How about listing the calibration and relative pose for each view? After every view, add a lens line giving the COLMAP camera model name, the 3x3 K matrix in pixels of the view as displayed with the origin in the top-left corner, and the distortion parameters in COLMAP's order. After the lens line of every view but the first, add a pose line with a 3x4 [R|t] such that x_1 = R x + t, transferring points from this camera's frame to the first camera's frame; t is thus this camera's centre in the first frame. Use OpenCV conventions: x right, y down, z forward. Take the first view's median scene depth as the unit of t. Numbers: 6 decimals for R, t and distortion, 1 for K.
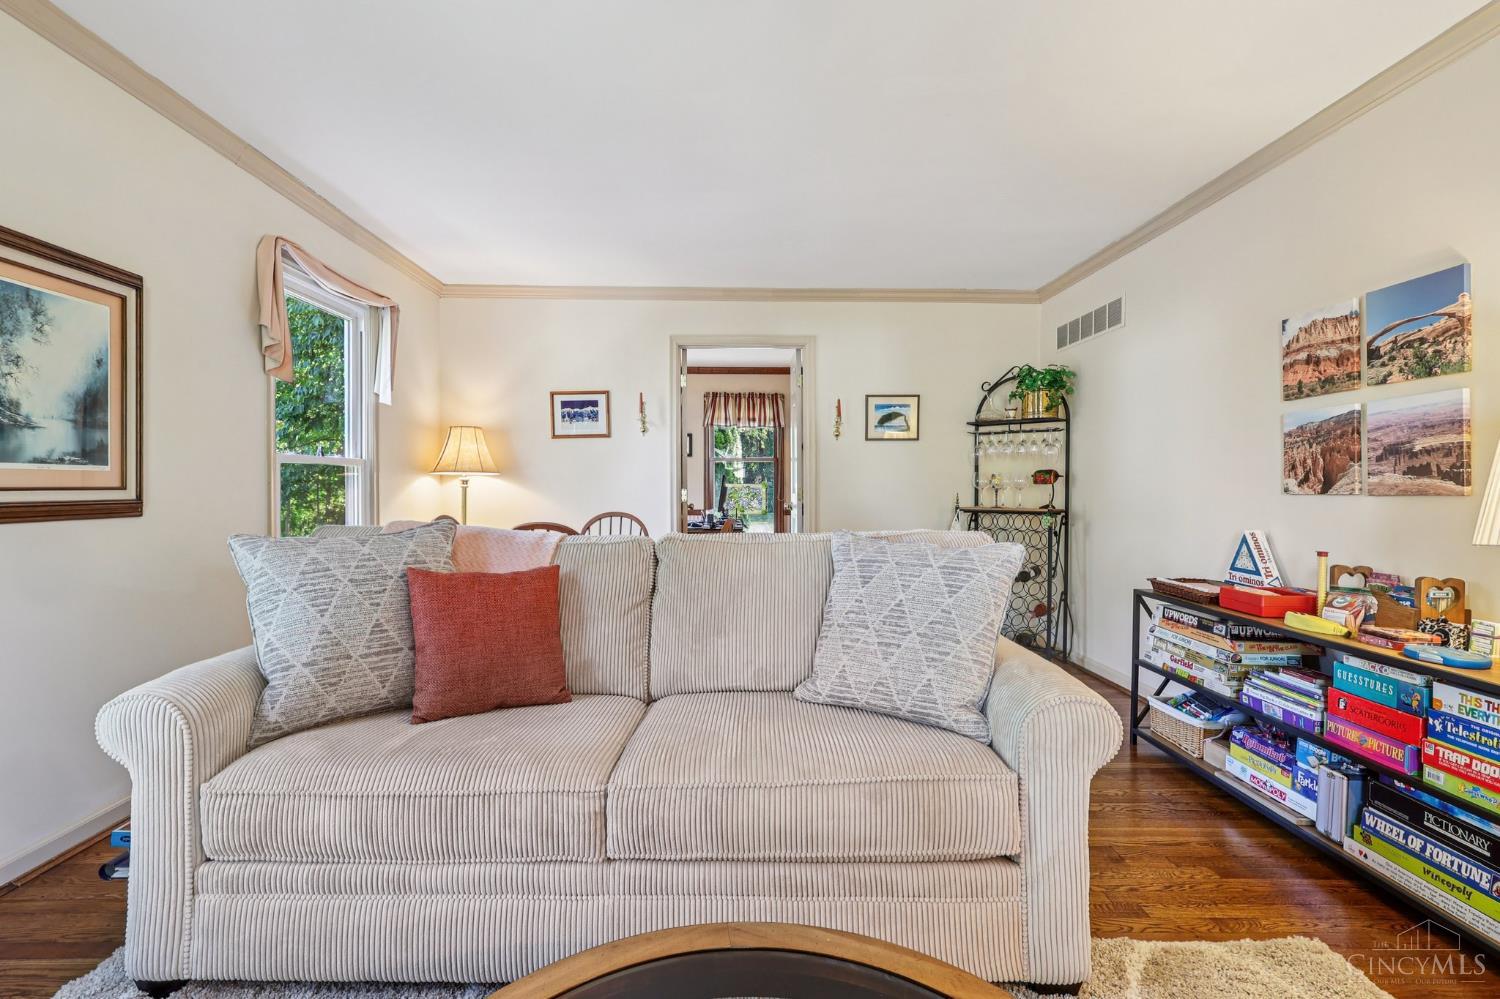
lens RADIAL K [[698.0, 0, 745.7], [0, 698.0, 488.2], [0, 0, 1]] dist [-0.000624, 0.000254]
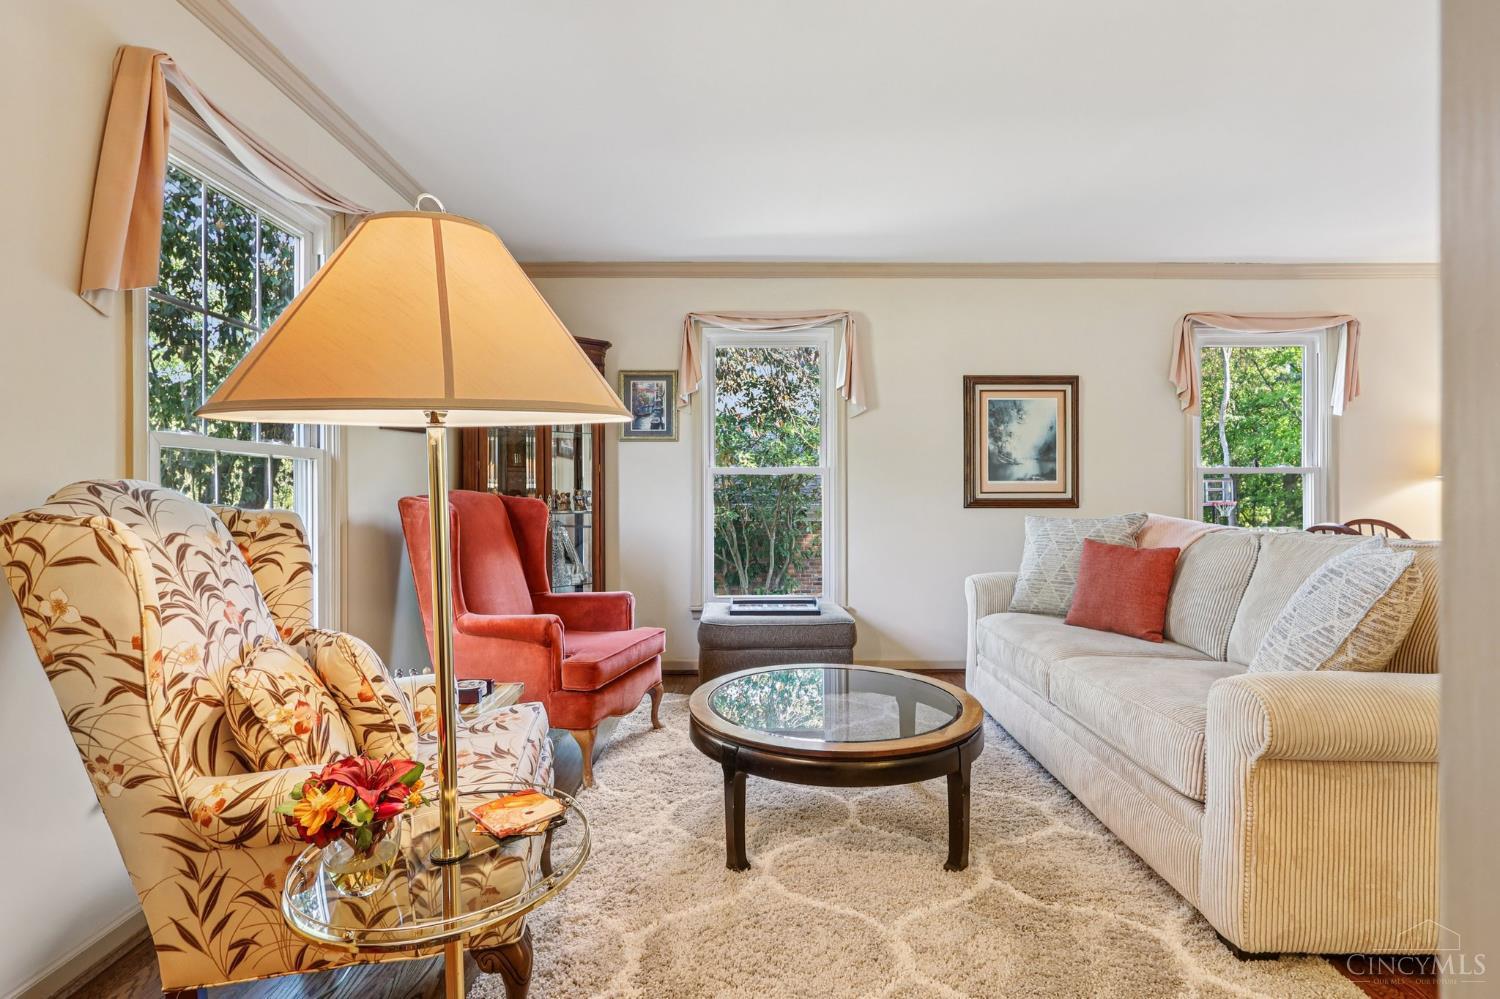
lens RADIAL K [[706.2, 0, 735.4], [0, 706.2, 492.1], [0, 0, 1]] dist [0.000942, 0.000223]
pose [[-0.024906, -0.004146, -0.999681, 0.965162], [-0.003632, 0.999985, -0.004057, 0.009493], [0.999683, 0.003530, -0.024921, 0.150784]]
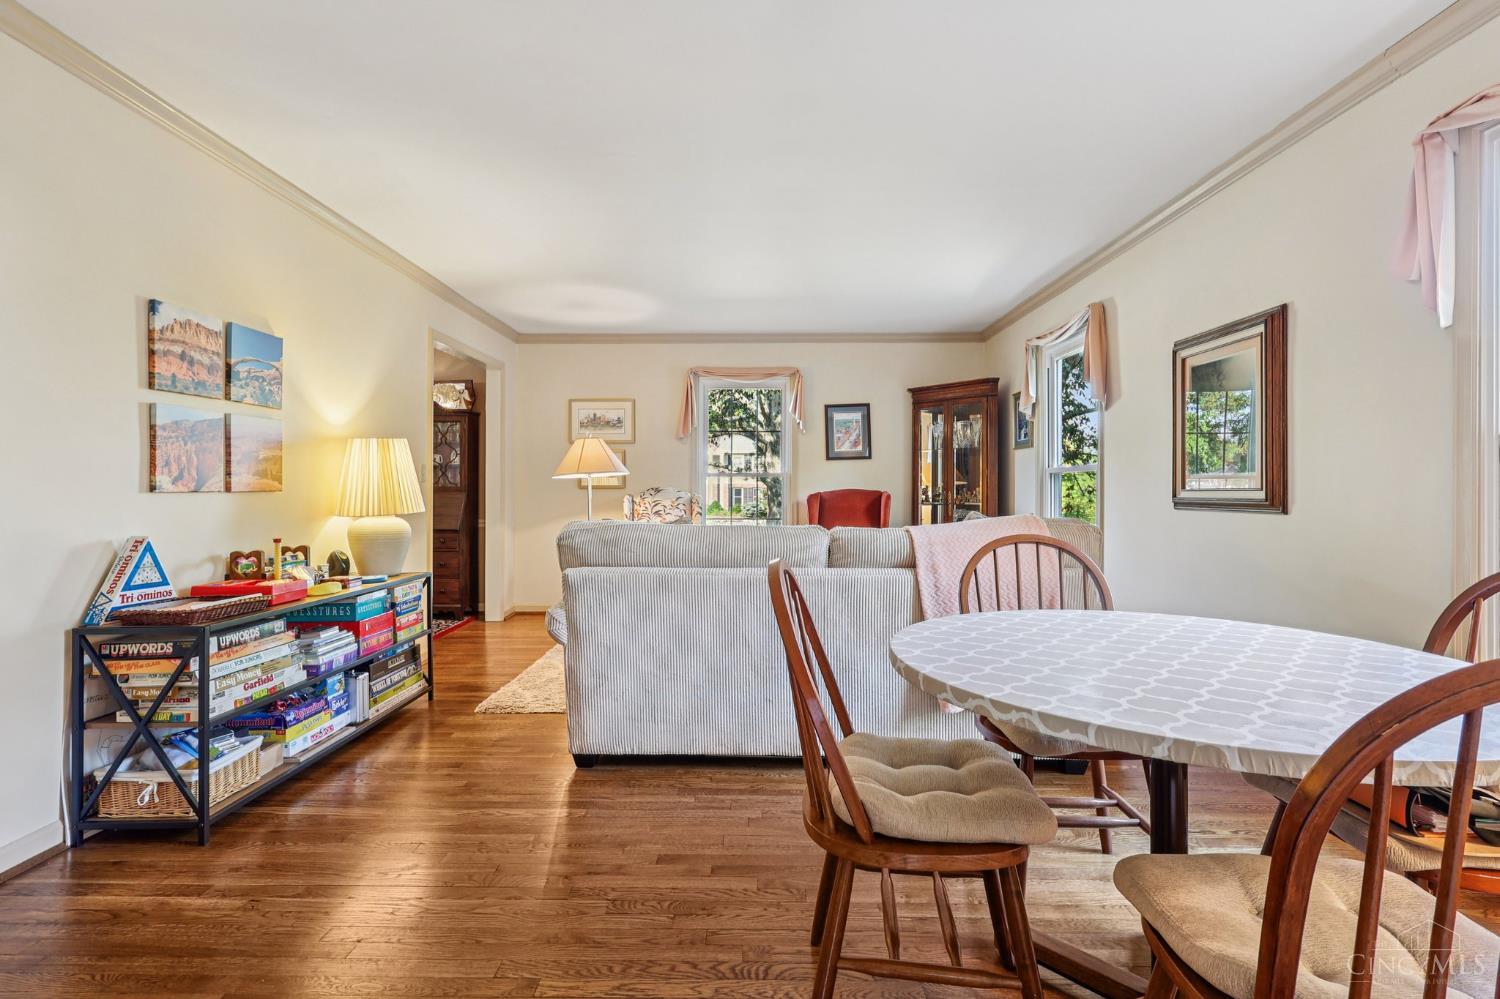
lens RADIAL K [[698.0, 0, 745.7], [0, 698.0, 488.2], [0, 0, 1]] dist [-0.000624, 0.000254]
pose [[-0.999385, -0.003988, 0.034831, -0.027201], [-0.003972, 0.999992, 0.000536, -0.000540], [-0.034833, 0.000397, -0.999393, 2.104594]]
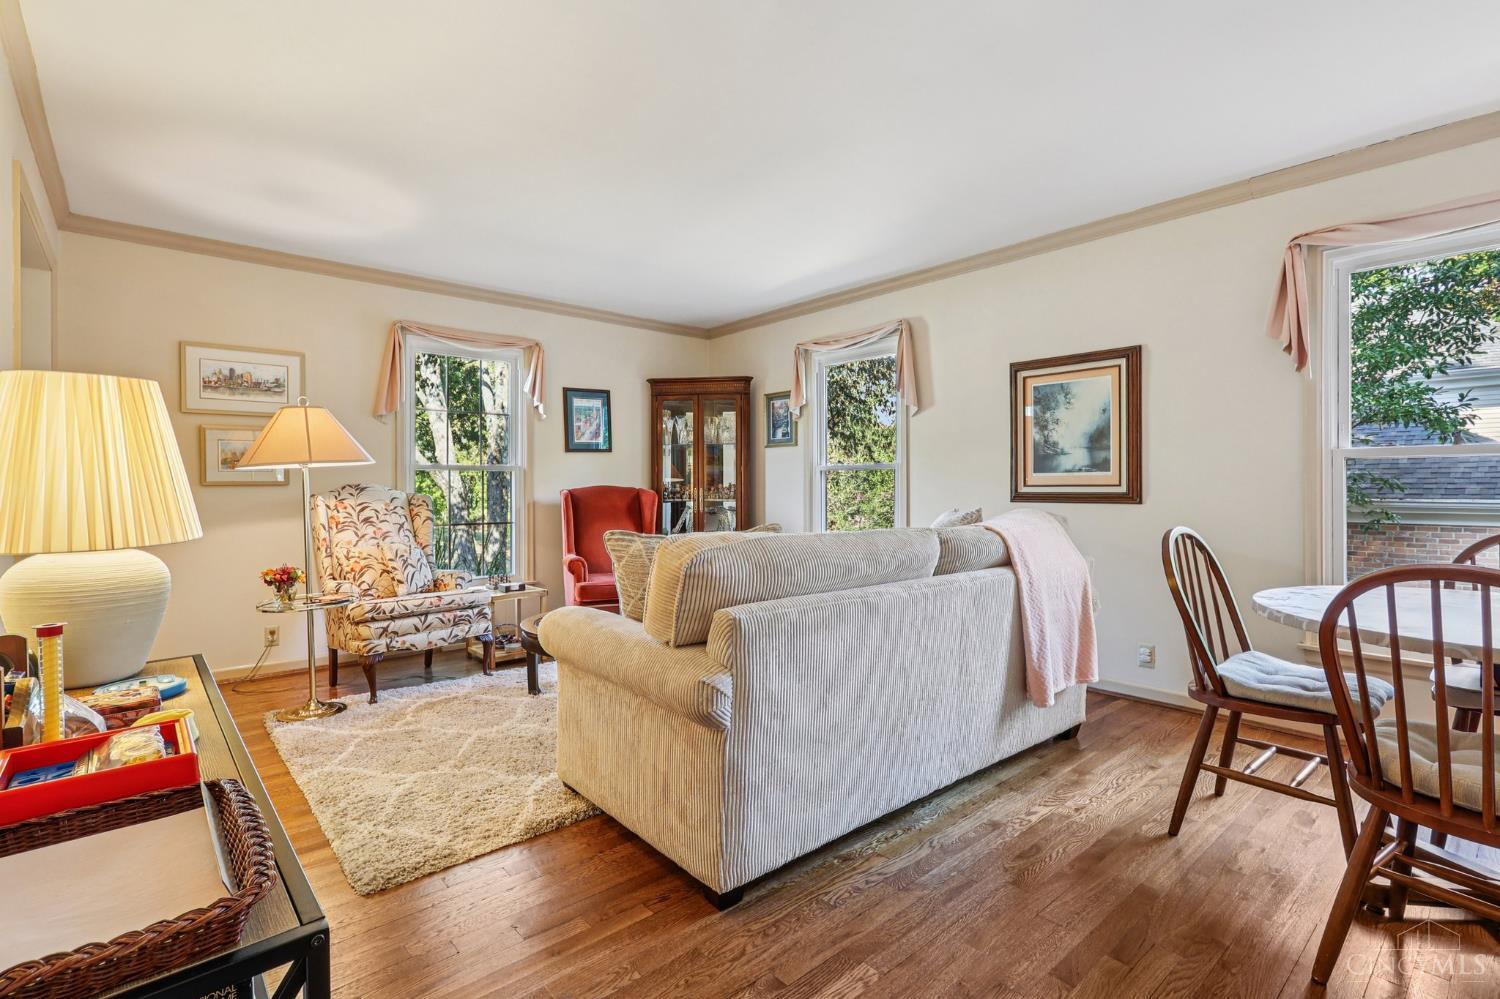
lens RADIAL K [[686.6, 0, 728.1], [0, 686.6, 487.5], [0, 0, 1]] dist [0.001375, 0.000310]
pose [[-0.774942, 0.001069, -0.632031, 0.742788], [-0.001378, 0.999993, 0.003381, 0.000562], [0.632030, 0.003491, -0.774936, 1.543100]]
